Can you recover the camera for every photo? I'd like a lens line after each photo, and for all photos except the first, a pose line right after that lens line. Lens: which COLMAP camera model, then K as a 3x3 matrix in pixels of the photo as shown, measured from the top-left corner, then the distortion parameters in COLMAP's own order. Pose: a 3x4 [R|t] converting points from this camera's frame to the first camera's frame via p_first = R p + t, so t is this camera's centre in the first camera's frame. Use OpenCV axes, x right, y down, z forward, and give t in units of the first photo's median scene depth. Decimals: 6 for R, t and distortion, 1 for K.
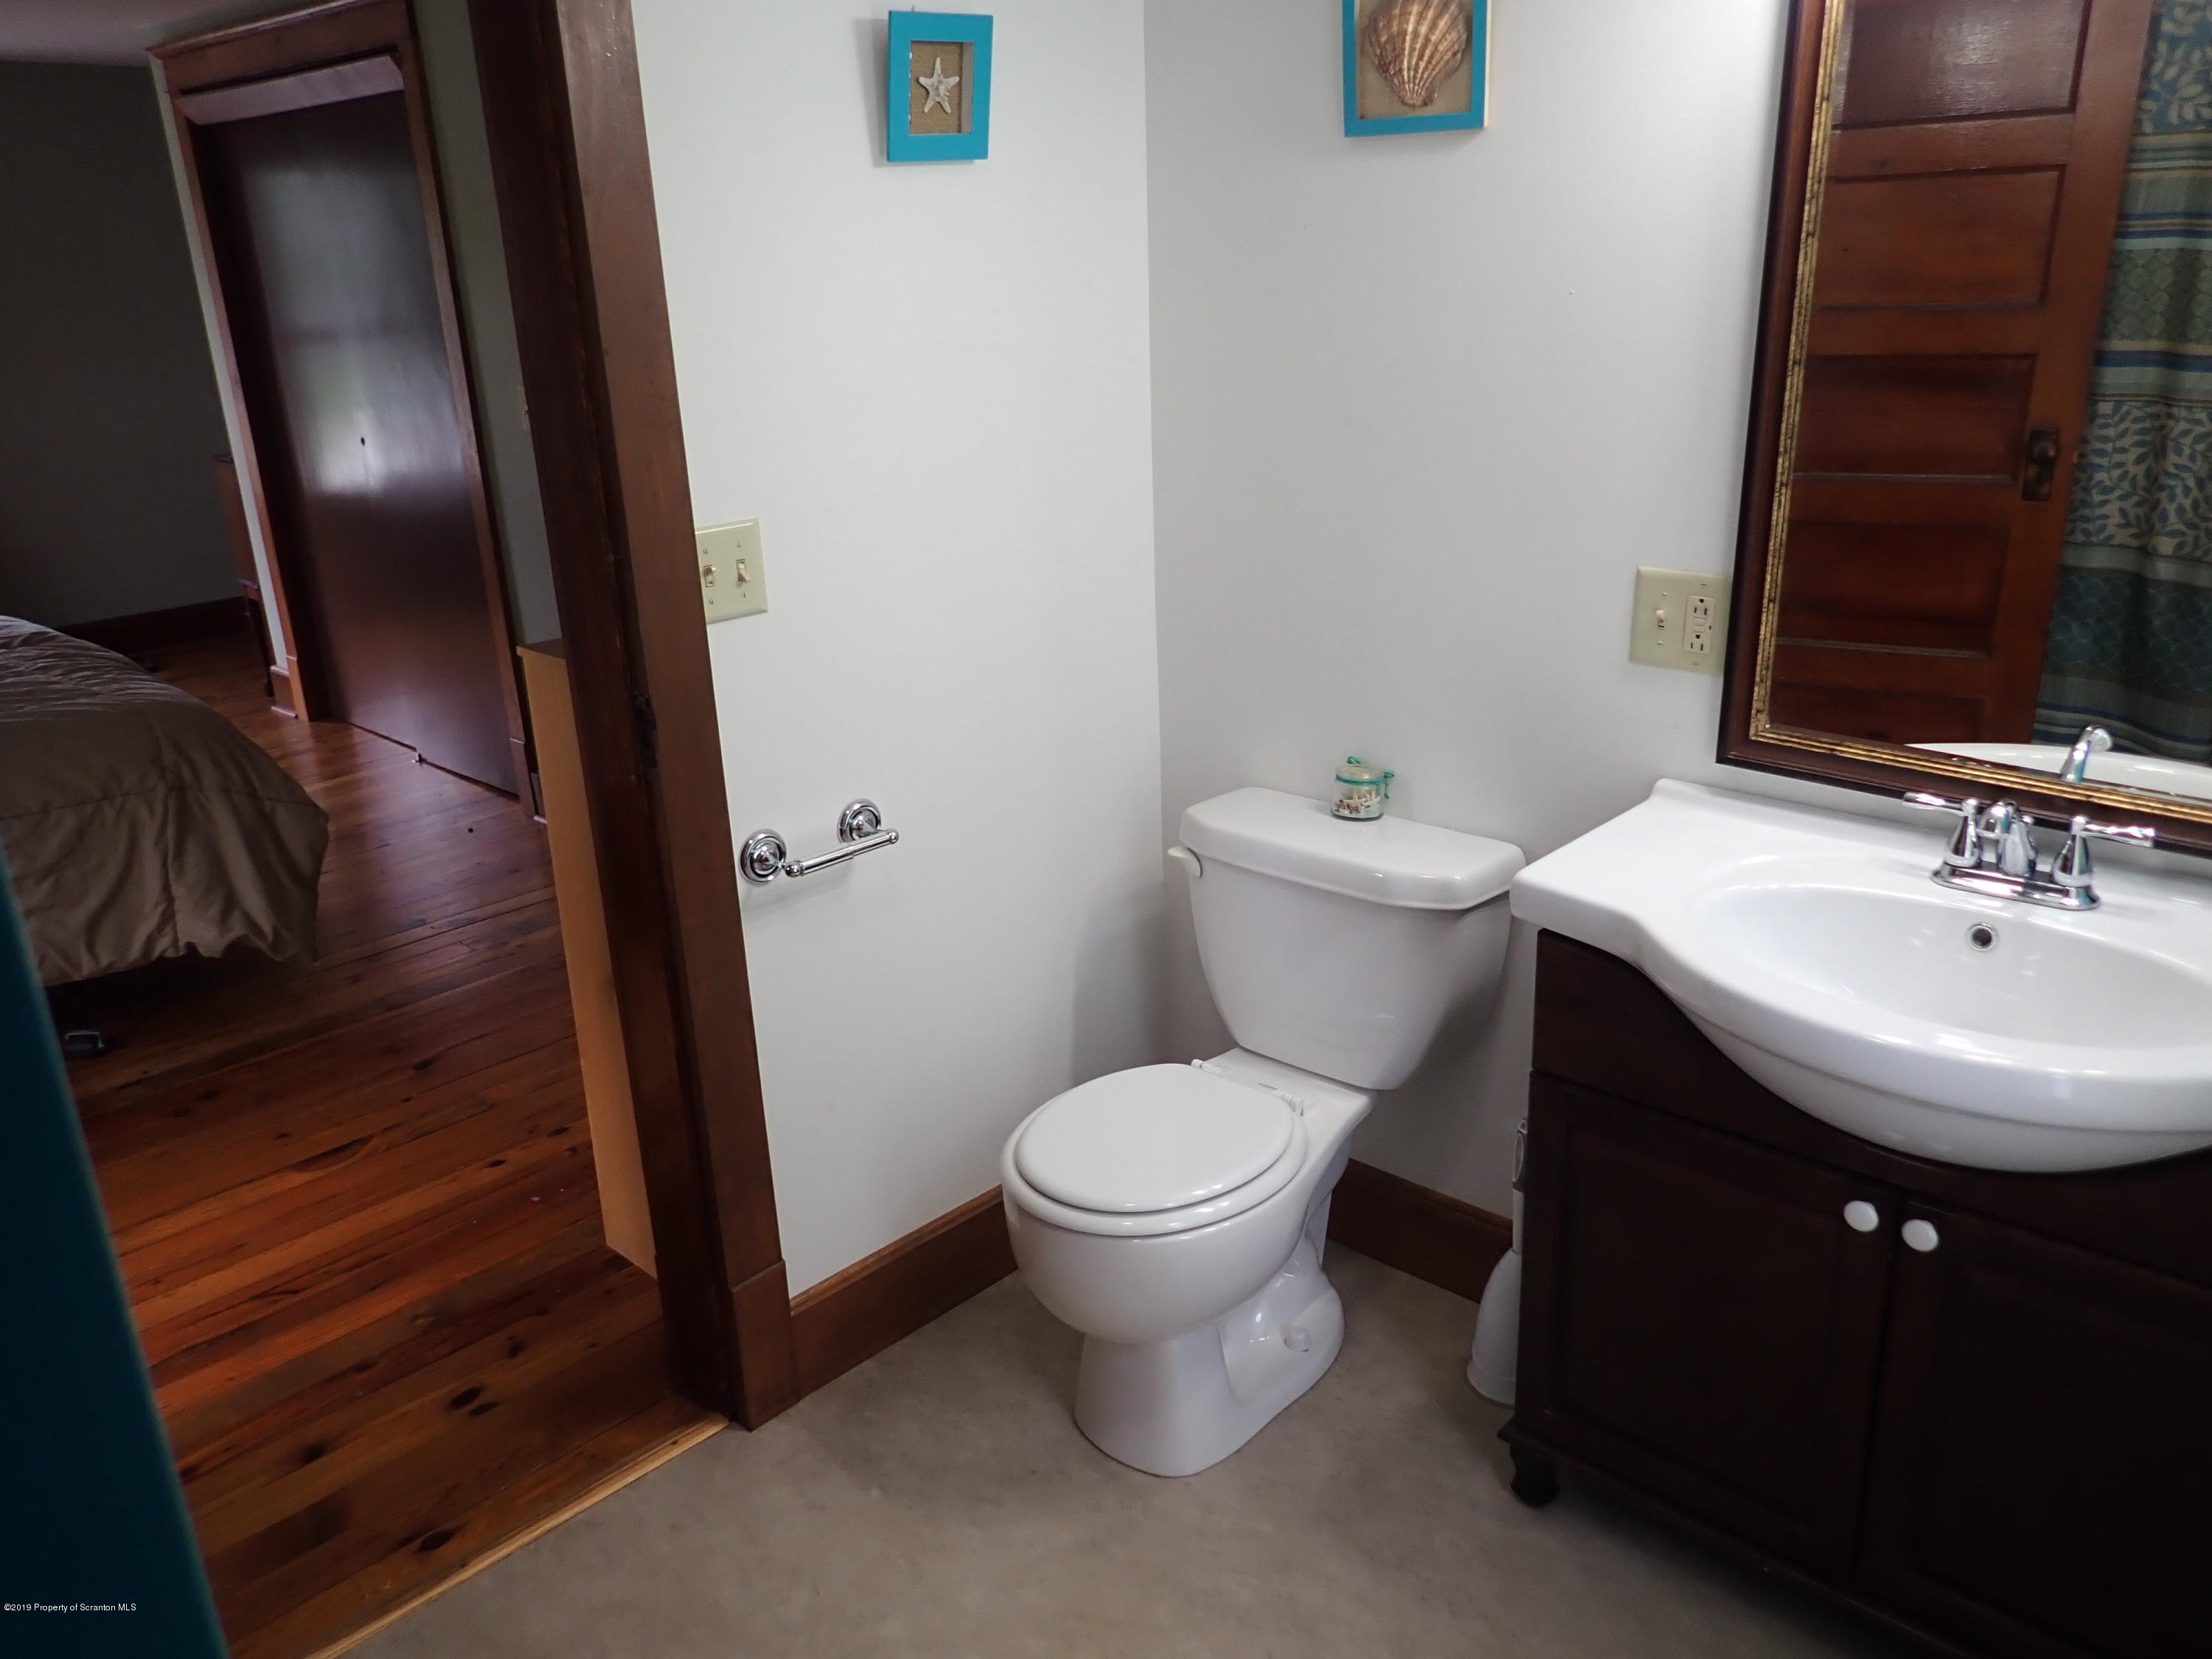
lens RADIAL K [[1655.1, 0, 1093.5], [0, 1655.1, 829.3], [0, 0, 1]] dist [0.008398, -0.002461]
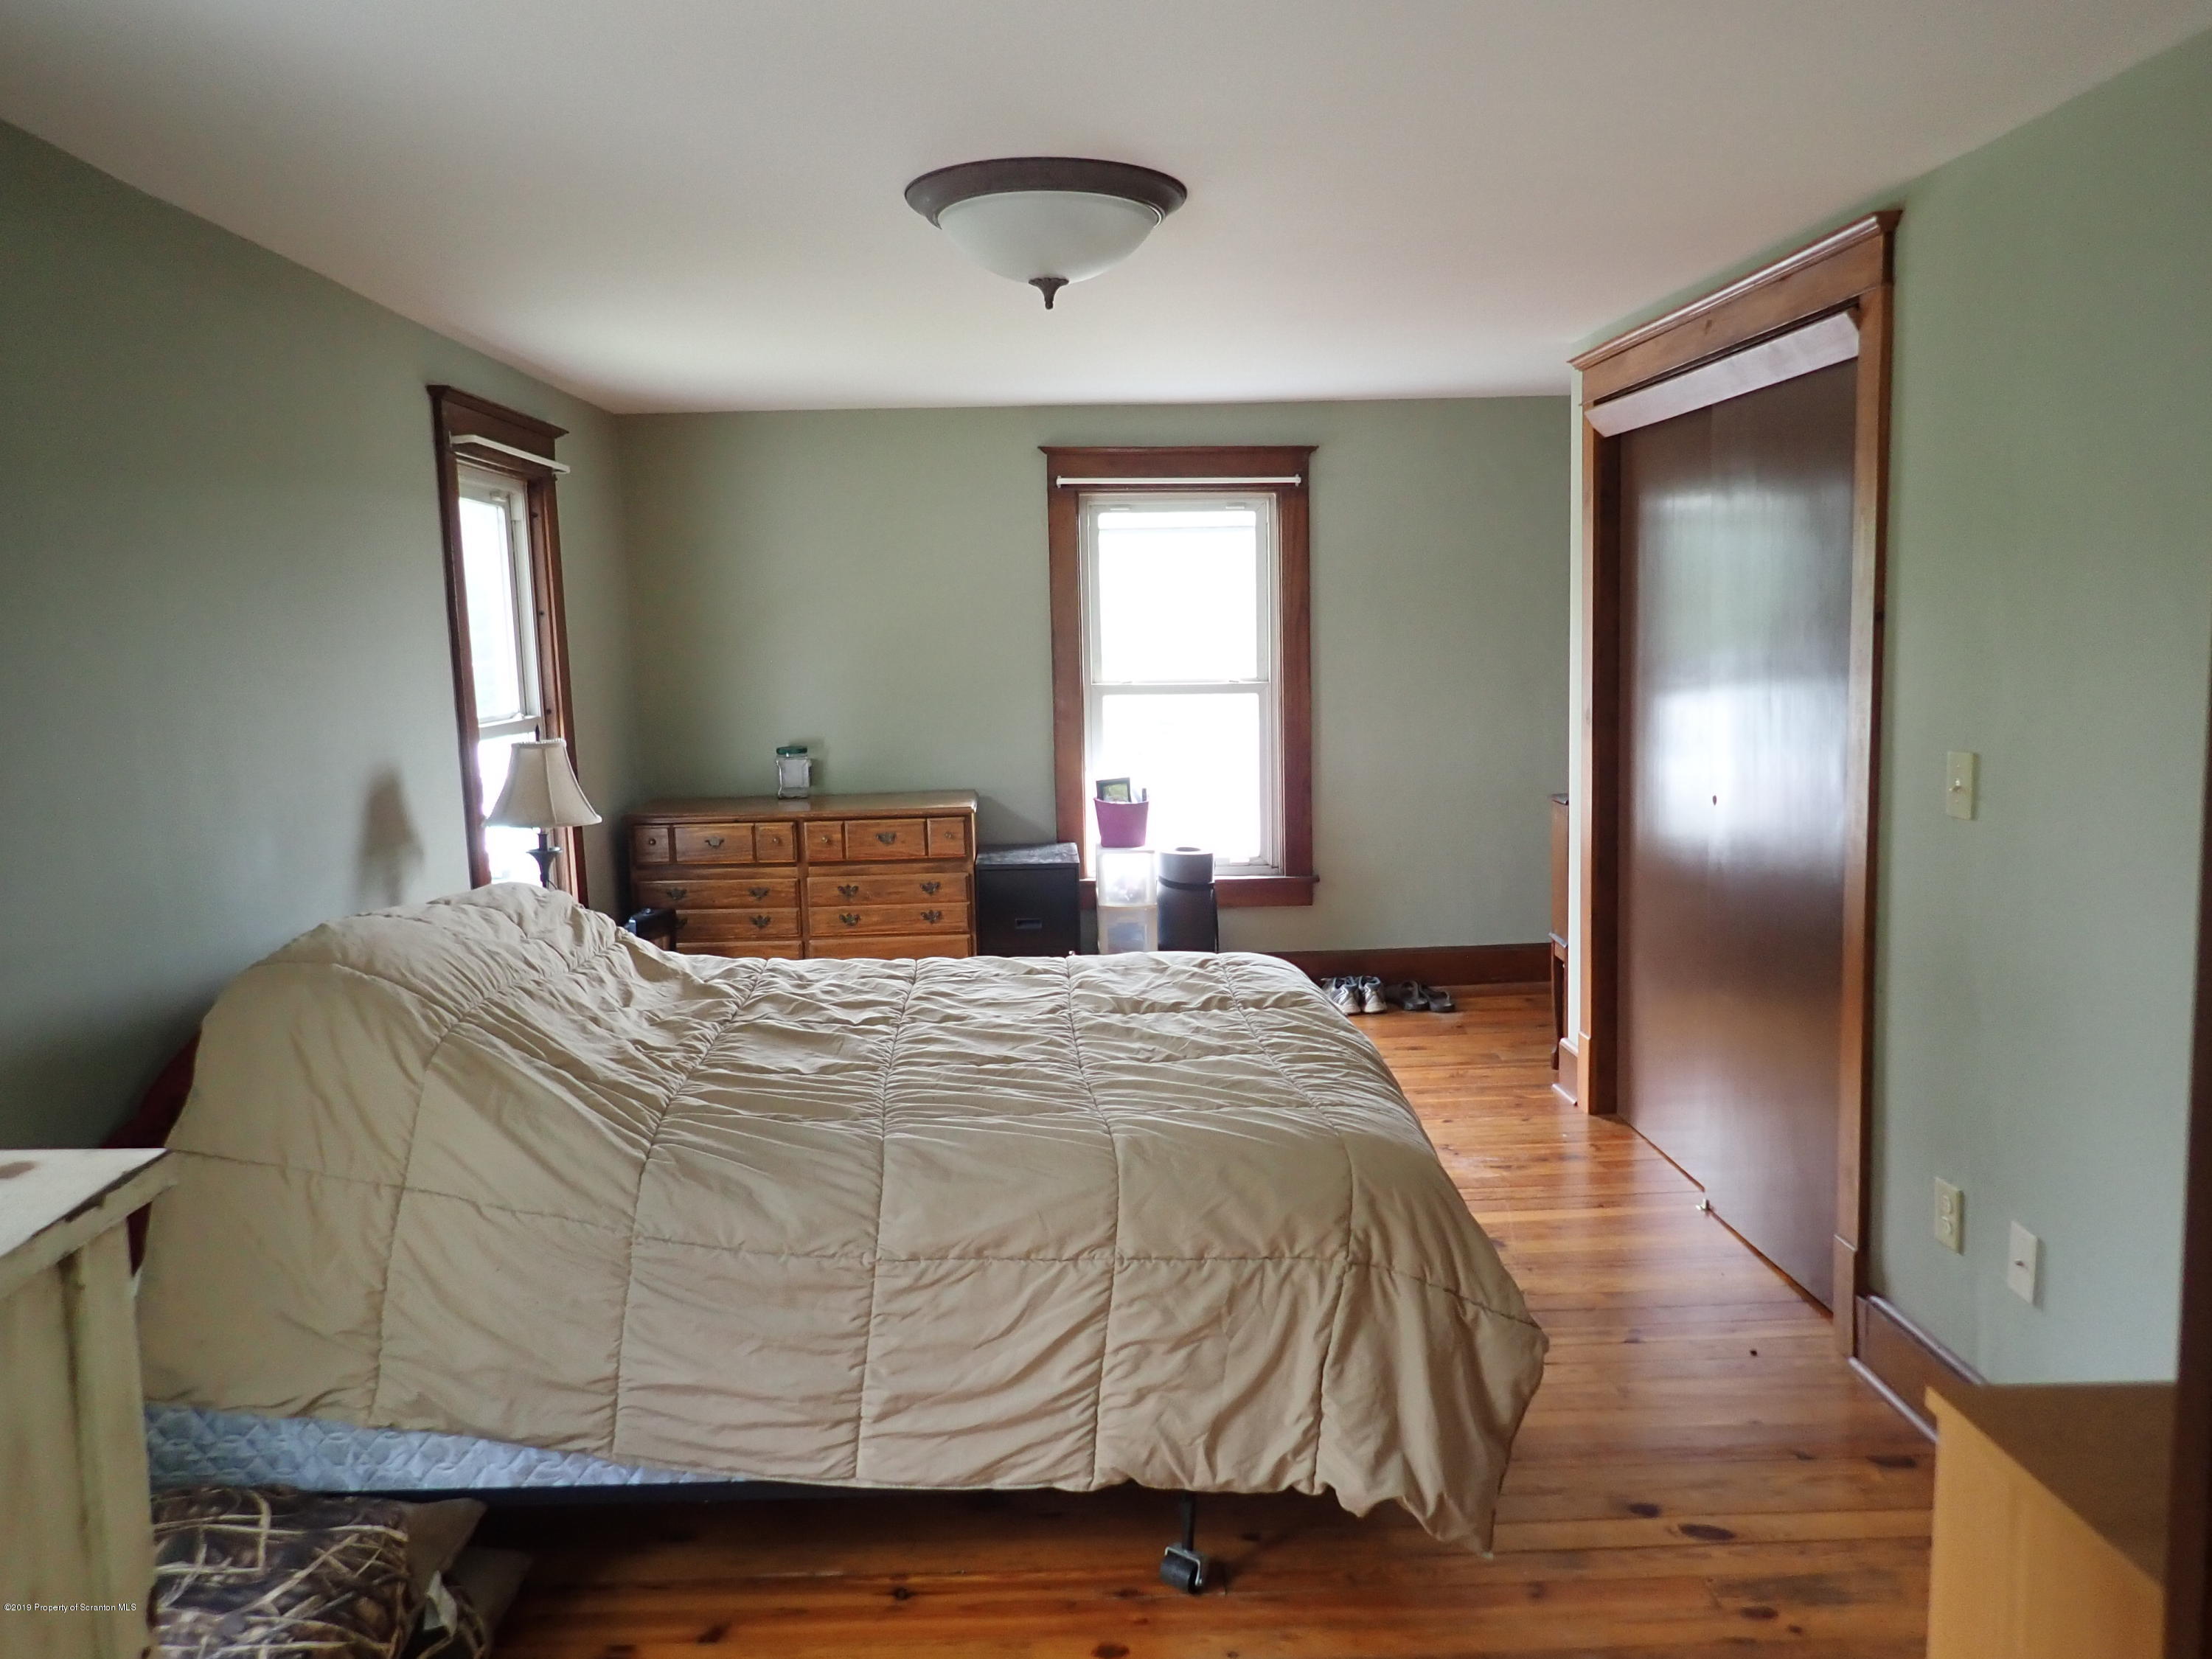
lens RADIAL K [[1655.1, 0, 1099.0], [0, 1655.1, 815.3], [0, 0, 1]] dist [0.008398, -0.002461]
pose [[0.715526, 0.097386, -0.691764, -0.152222], [-0.235664, 0.965839, -0.107789, -0.106607], [0.657636, 0.240149, 0.714033, 0.359143]]
